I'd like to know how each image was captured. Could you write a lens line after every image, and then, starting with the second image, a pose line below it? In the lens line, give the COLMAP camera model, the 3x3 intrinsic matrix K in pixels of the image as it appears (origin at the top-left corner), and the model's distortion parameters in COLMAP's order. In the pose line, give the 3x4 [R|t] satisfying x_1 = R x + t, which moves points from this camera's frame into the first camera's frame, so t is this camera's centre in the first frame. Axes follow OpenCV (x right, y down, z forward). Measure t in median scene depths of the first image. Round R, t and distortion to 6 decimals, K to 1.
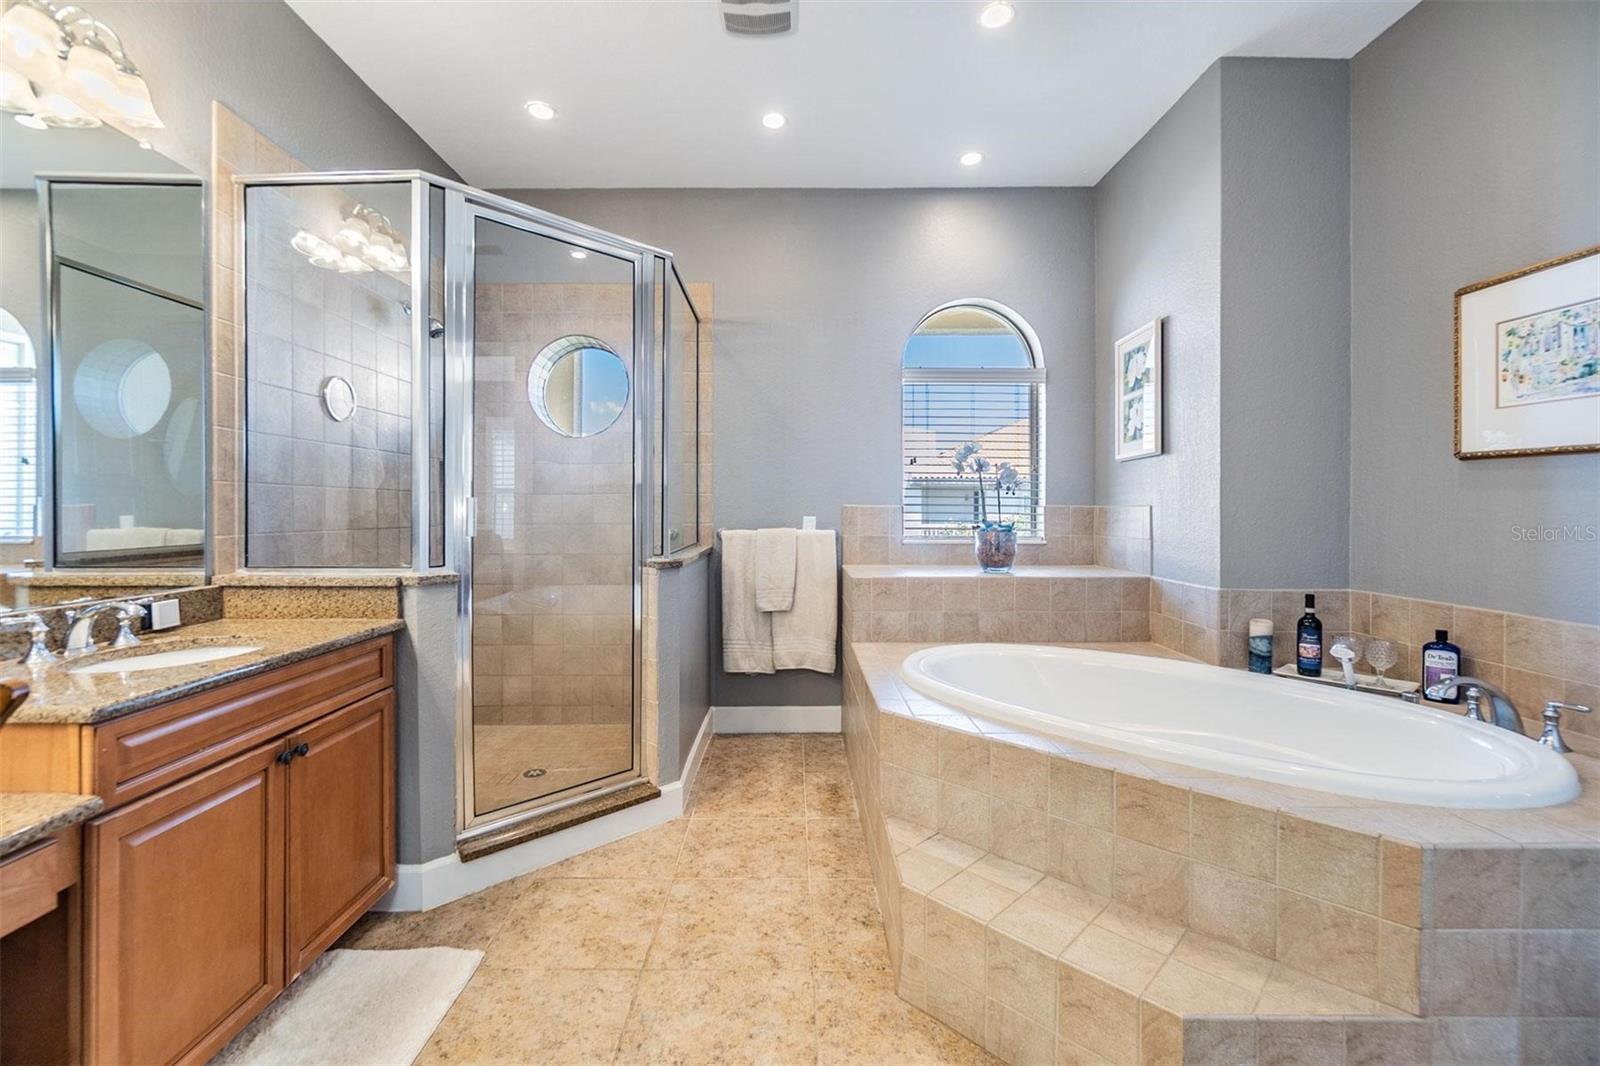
lens RADIAL K [[695.7, 0, 795.6], [0, 695.7, 520.3], [0, 0, 1]] dist [-0.001120, 0.000861]
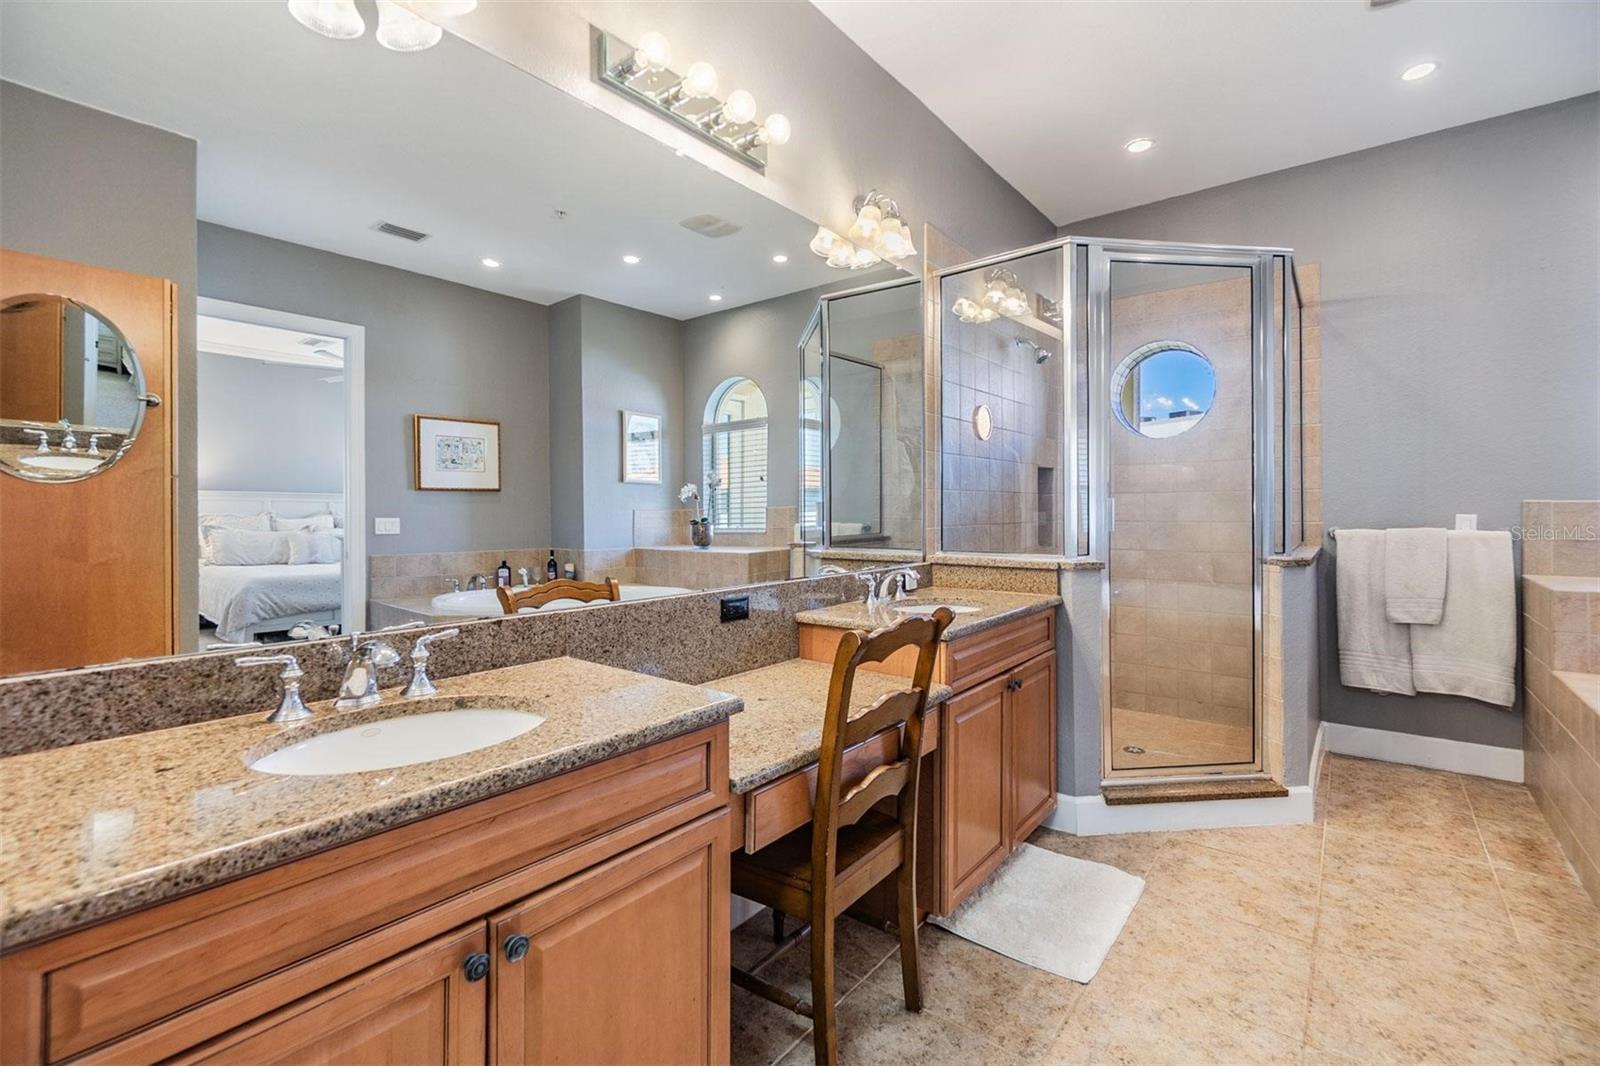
lens RADIAL K [[695.7, 0, 822.5], [0, 695.7, 505.7], [0, 0, 1]] dist [-0.001120, 0.000861]
pose [[0.782480, -0.006706, -0.622639, -0.096268], [-0.004311, 0.999860, -0.016186, 0.001182], [0.622661, 0.015349, 0.782341, -0.202021]]
